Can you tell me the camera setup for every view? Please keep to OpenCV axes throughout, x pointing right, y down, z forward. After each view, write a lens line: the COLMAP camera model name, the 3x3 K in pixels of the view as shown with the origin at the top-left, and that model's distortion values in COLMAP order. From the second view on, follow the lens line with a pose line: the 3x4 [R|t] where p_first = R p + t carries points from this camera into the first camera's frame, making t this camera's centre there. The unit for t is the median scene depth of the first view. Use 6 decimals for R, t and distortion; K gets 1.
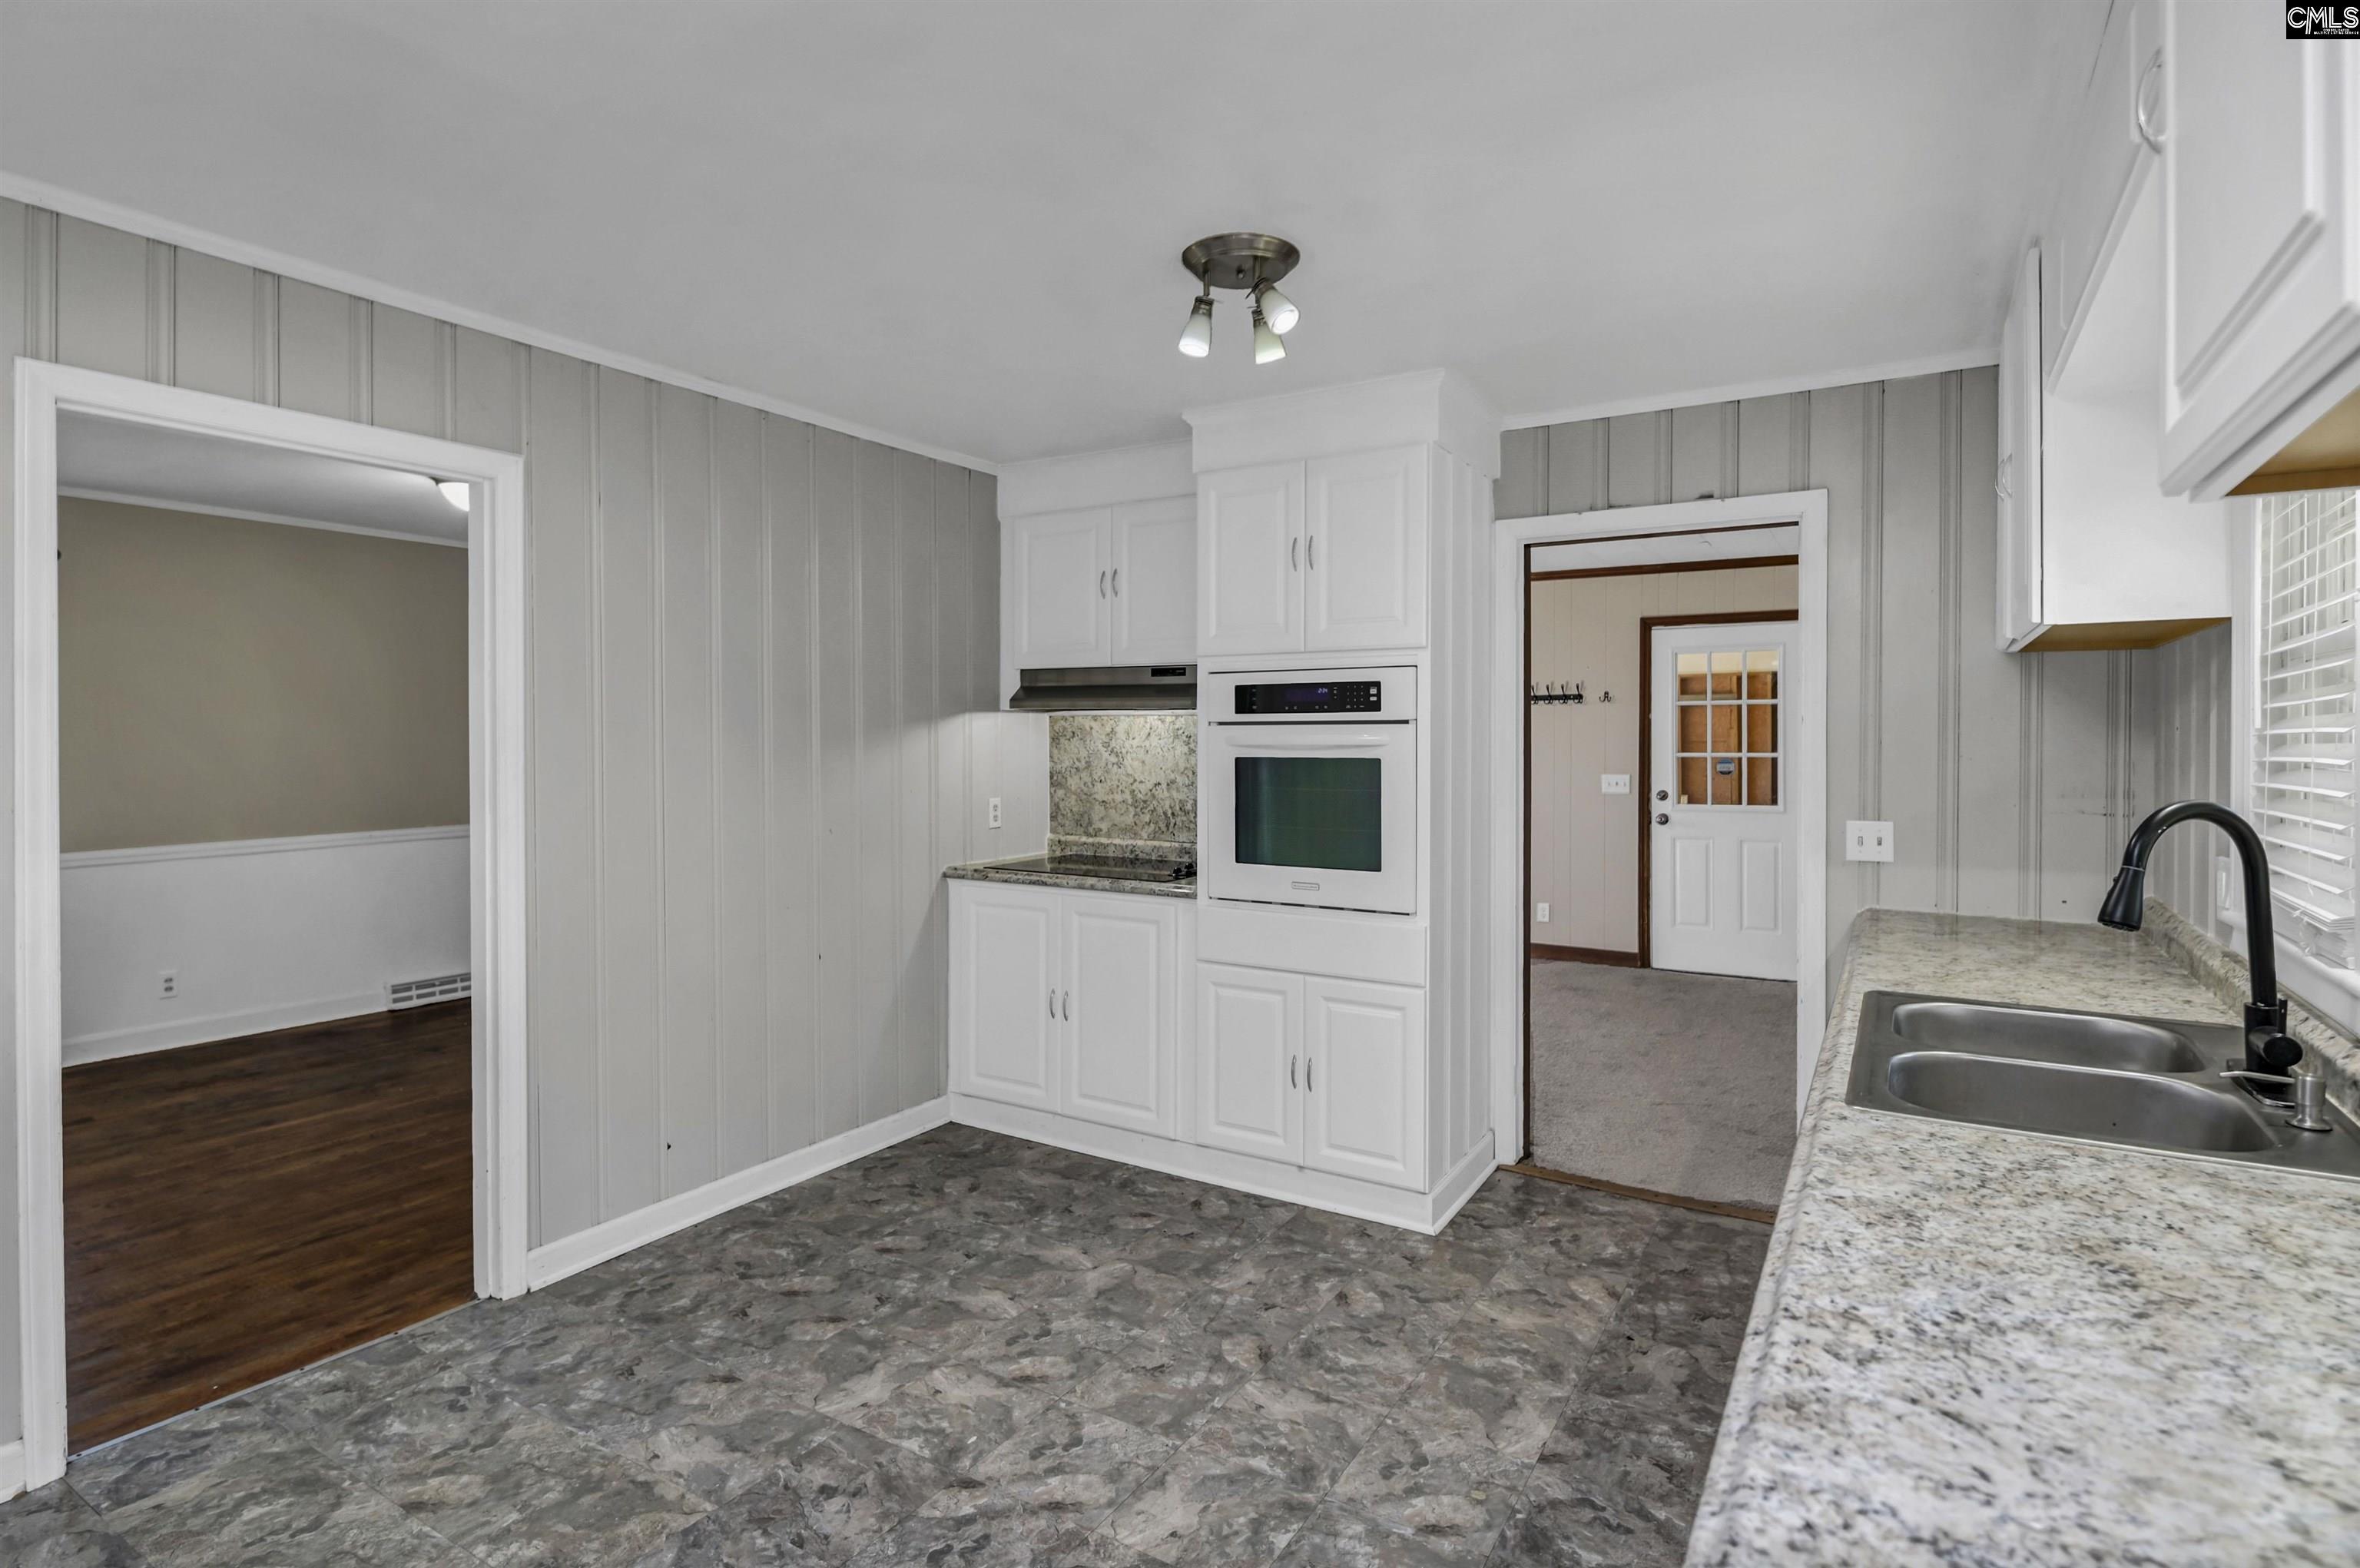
lens RADIAL K [[1175.1, 0, 1166.9], [0, 1175.1, 744.6], [0, 0, 1]] dist [0.012334, -0.011340]
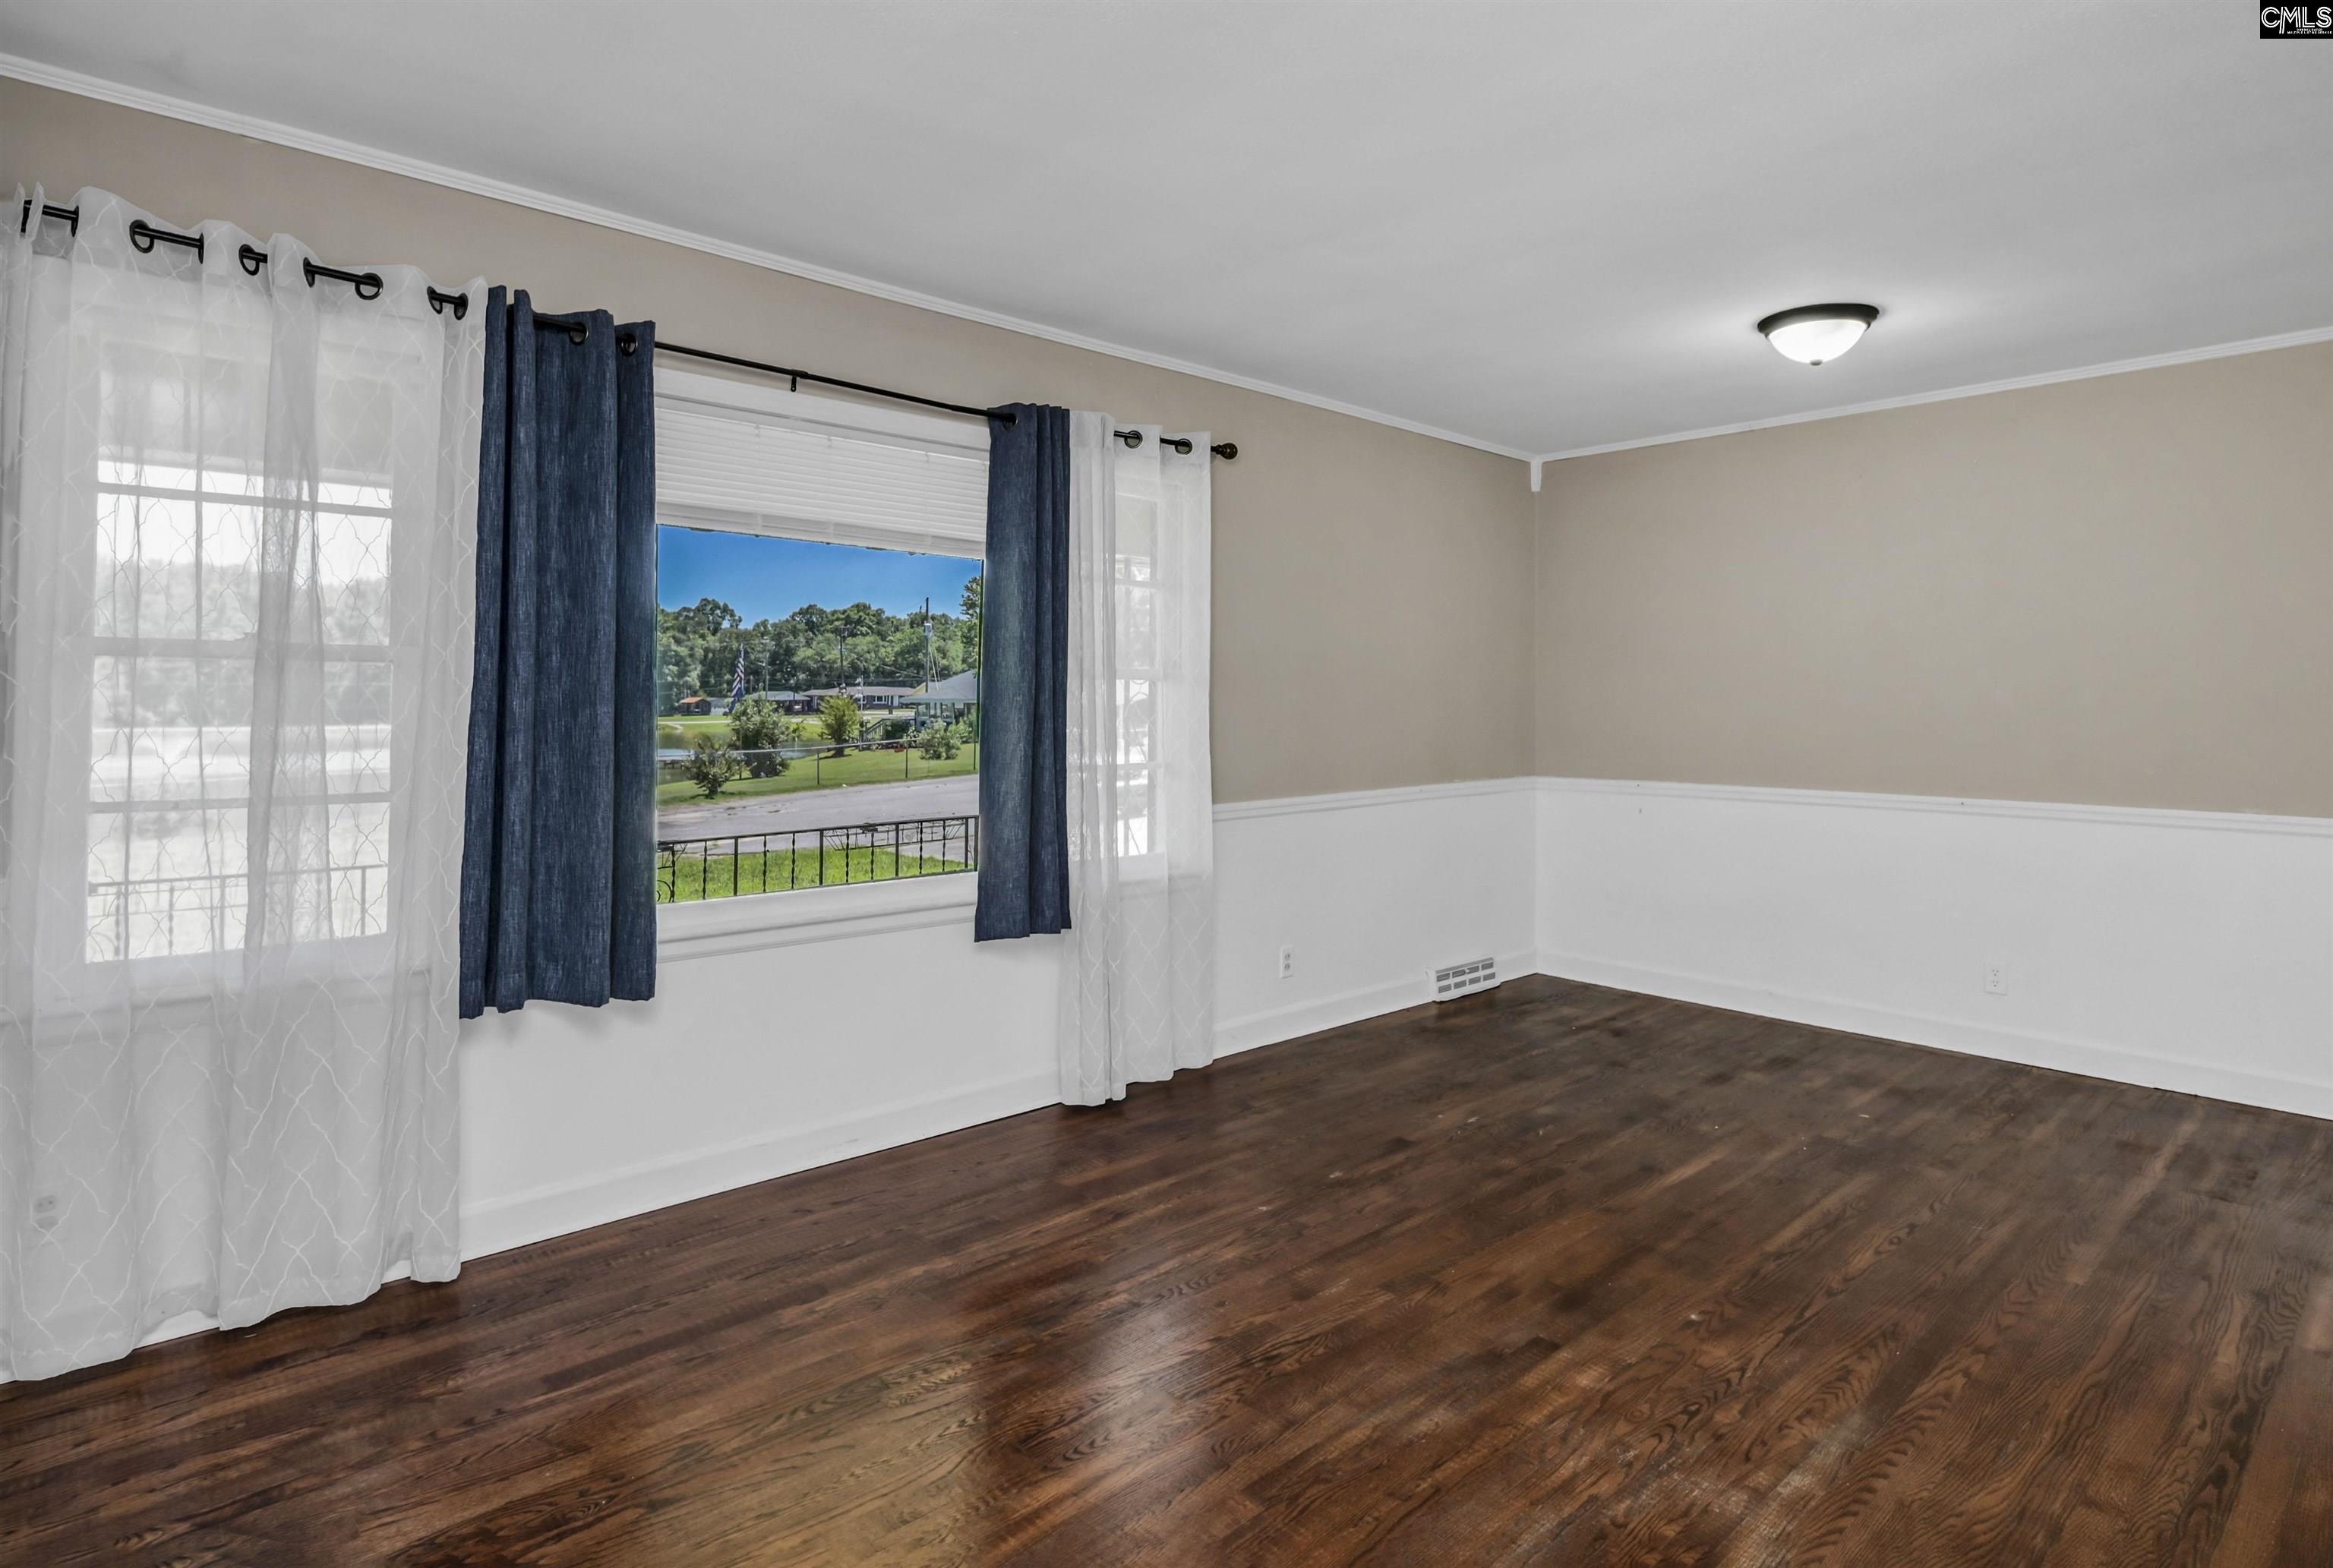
lens RADIAL K [[1229.7, 0, 1156.1], [0, 1229.7, 697.7], [0, 0, 1]] dist [-0.003808, -0.001924]
pose [[0.961868, 0.002441, -0.273504, -1.046867], [-0.005676, 0.999923, -0.011041, 0.040476], [0.273456, 0.012172, 0.961807, 0.200888]]
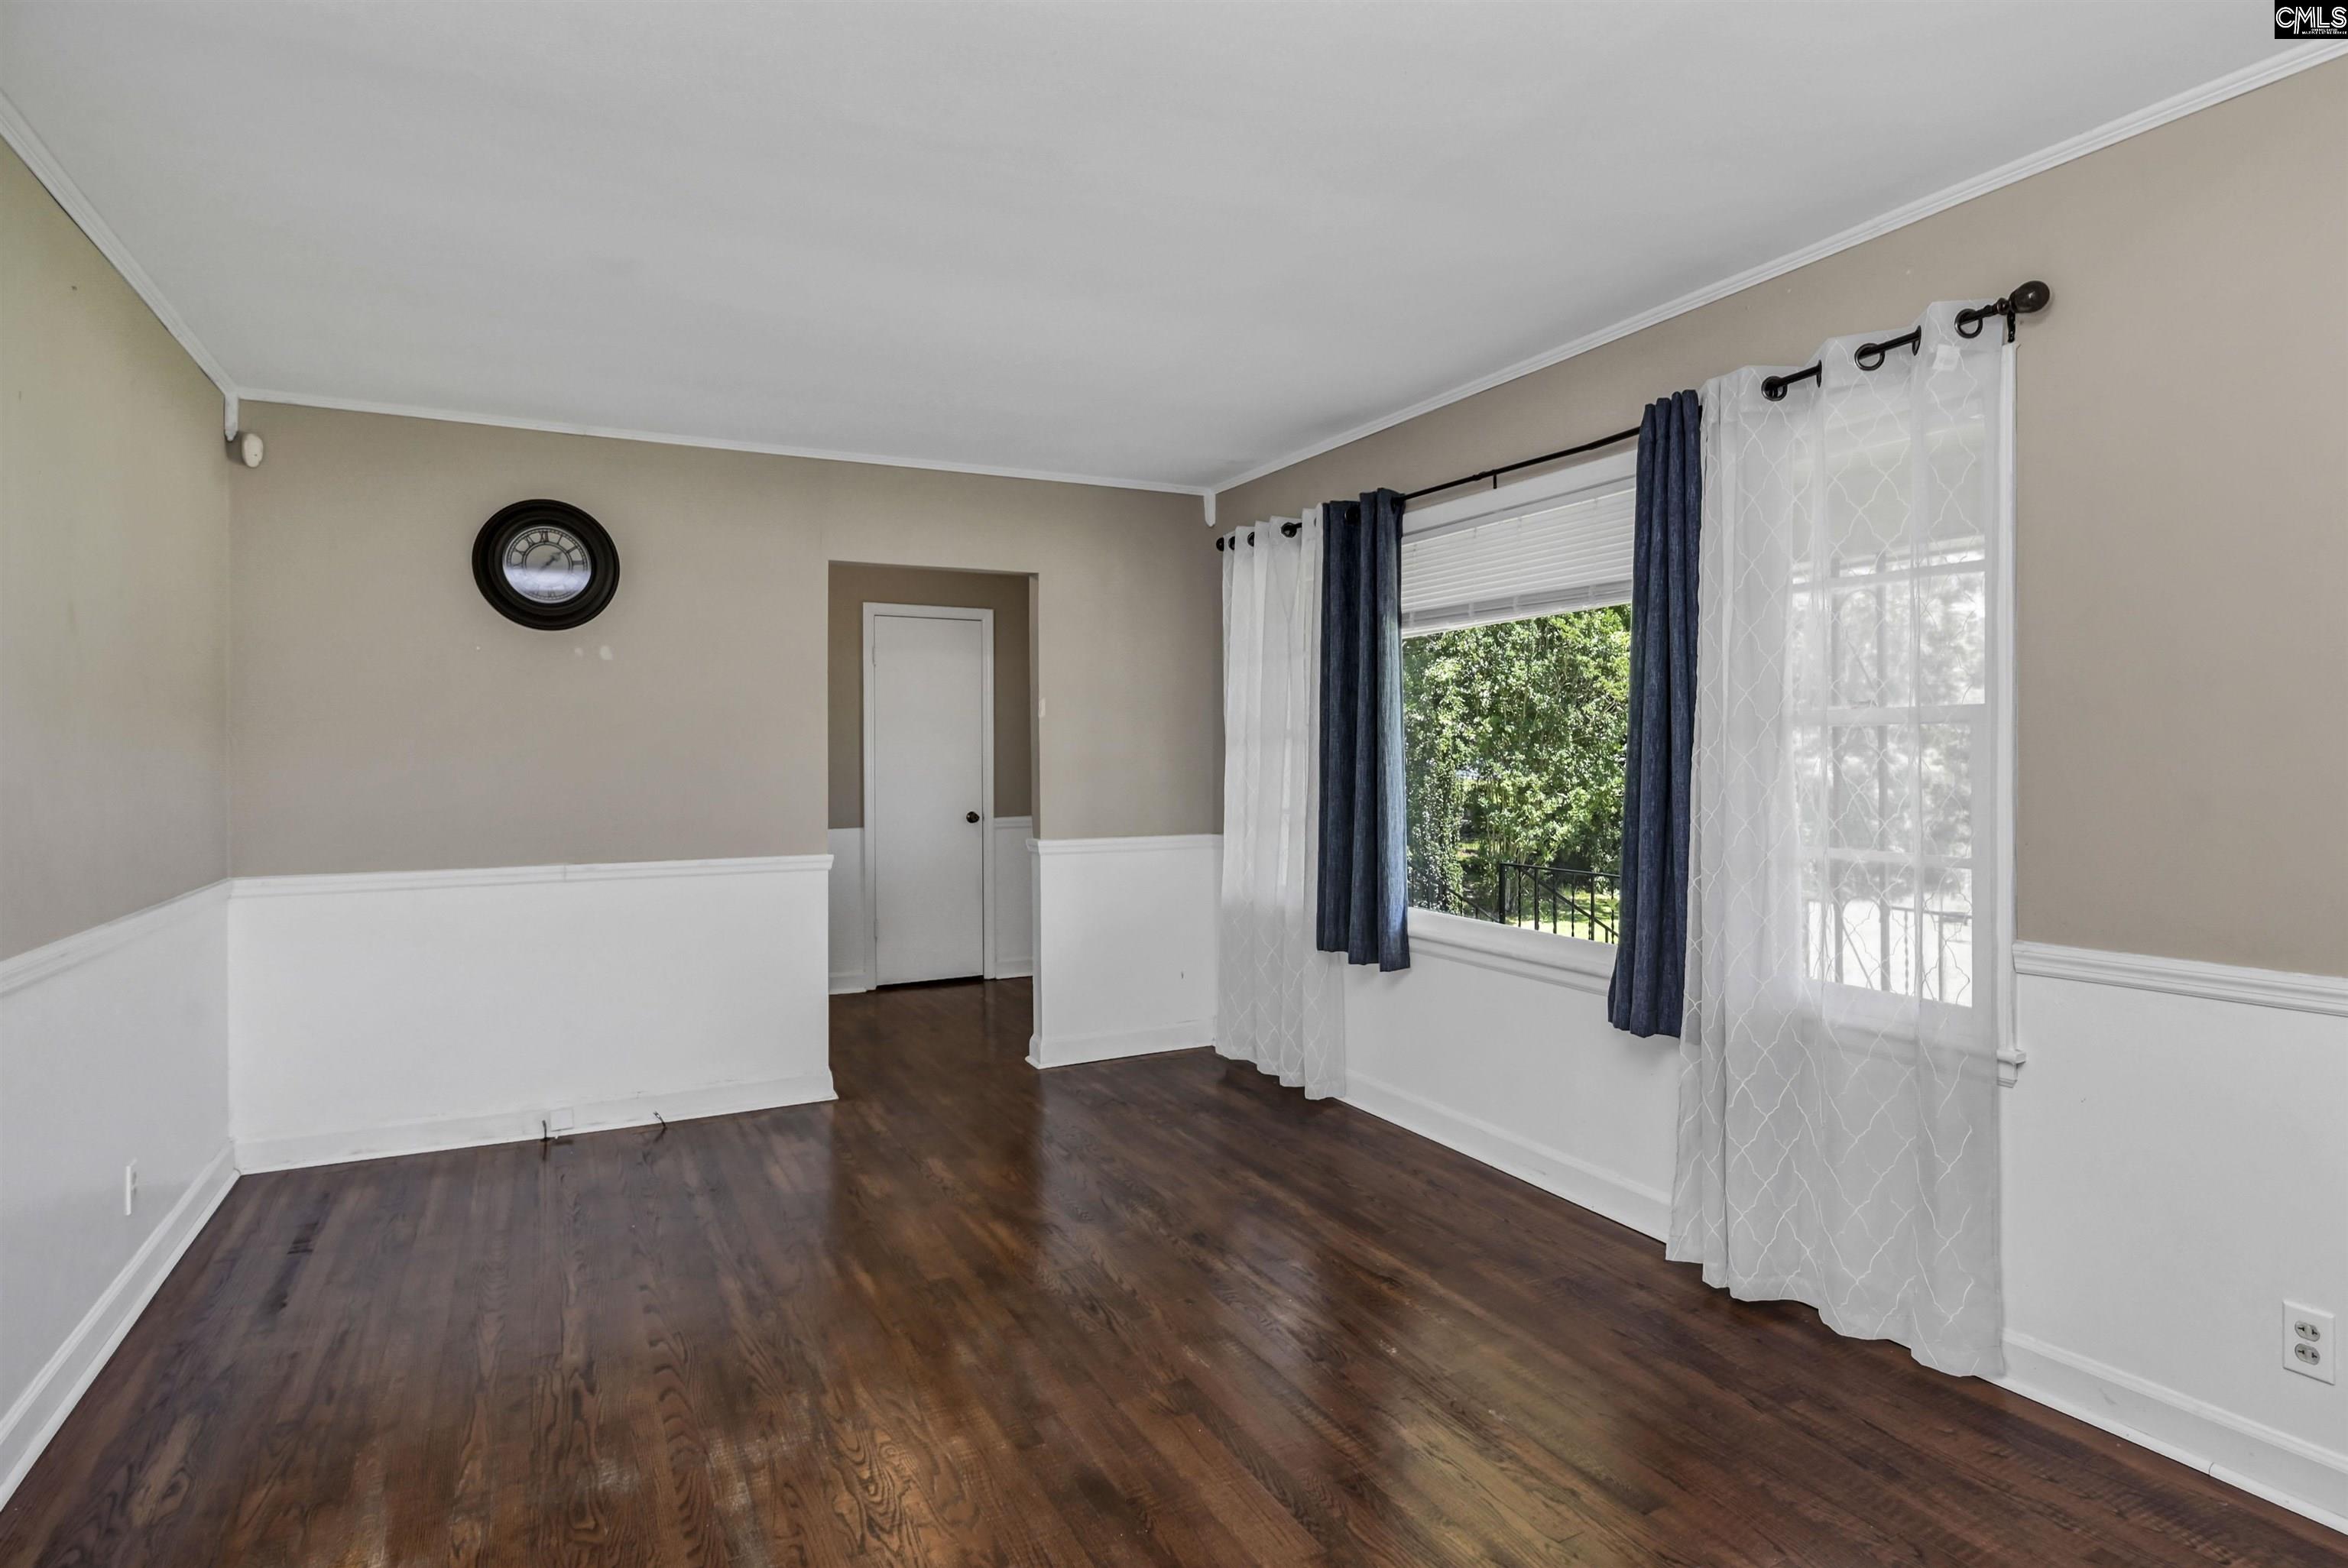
lens RADIAL K [[1239.8, 0, 1201.9], [0, 1239.8, 777.0], [0, 0, 1]] dist [0.019073, -0.016055]
pose [[-0.502171, 0.018398, -0.864572, -0.499233], [-0.001251, 0.999757, 0.022002, 0.025917], [0.864767, 0.012130, -0.502026, 1.346168]]
